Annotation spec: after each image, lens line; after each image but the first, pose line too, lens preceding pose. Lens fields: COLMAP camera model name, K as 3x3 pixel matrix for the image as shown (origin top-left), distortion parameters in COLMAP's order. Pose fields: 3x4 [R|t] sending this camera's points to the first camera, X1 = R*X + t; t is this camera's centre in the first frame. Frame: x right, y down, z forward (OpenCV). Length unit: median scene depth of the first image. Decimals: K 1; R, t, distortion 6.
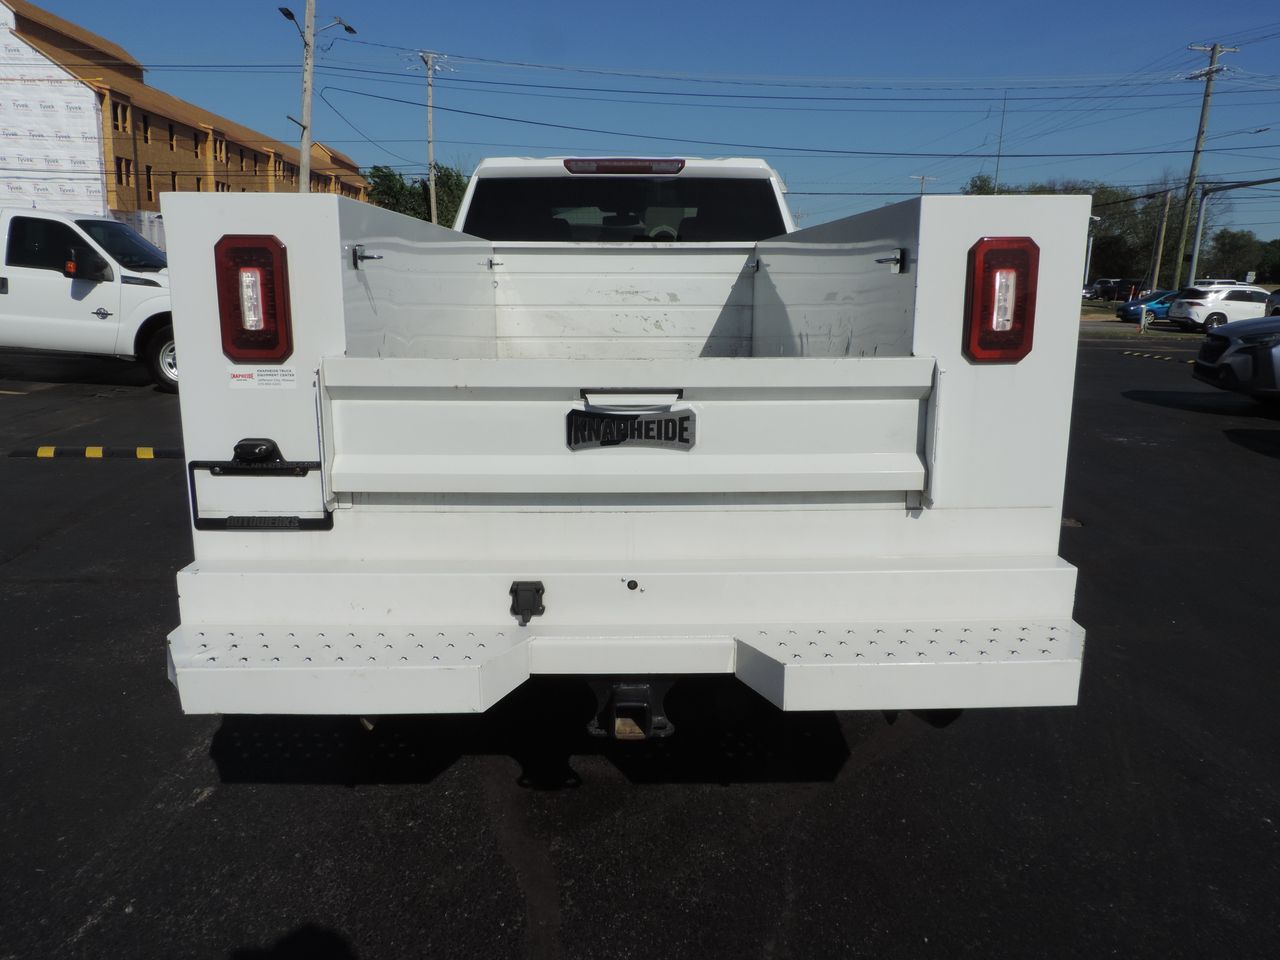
lens RADIAL K [[938.5, 0, 640.0], [0, 938.5, 480.0], [0, 0, 1]] dist [0.010696, -0.003716]
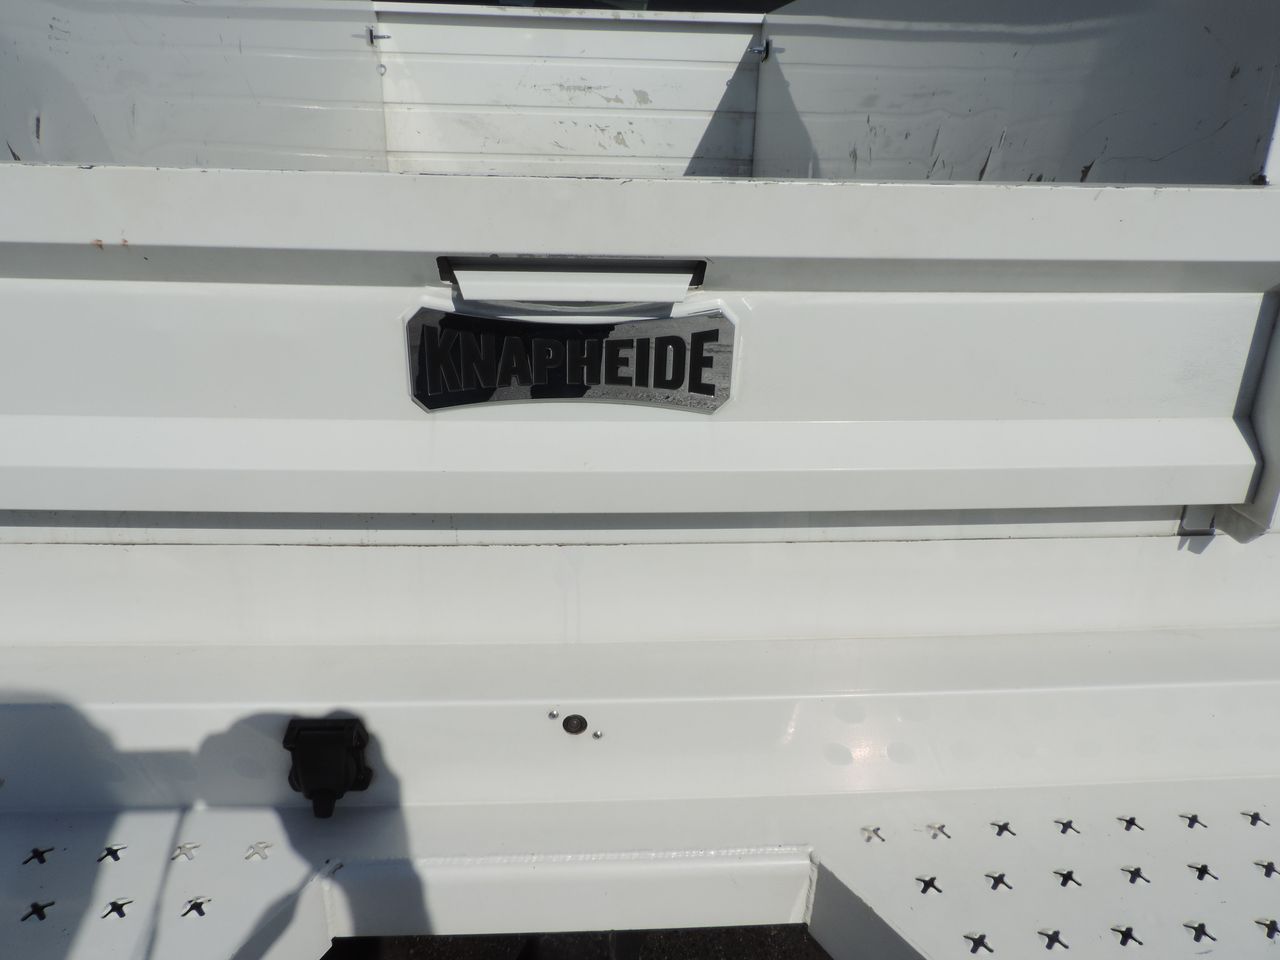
lens RADIAL K [[938.5, 0, 640.0], [0, 938.5, 480.0], [0, 0, 1]] dist [0.010696, -0.003716]
pose [[0.998710, 0.004773, 0.050549, -0.000491], [-0.013199, 0.985752, 0.167688, -0.068041], [-0.049028, -0.168139, 0.984543, 0.568757]]
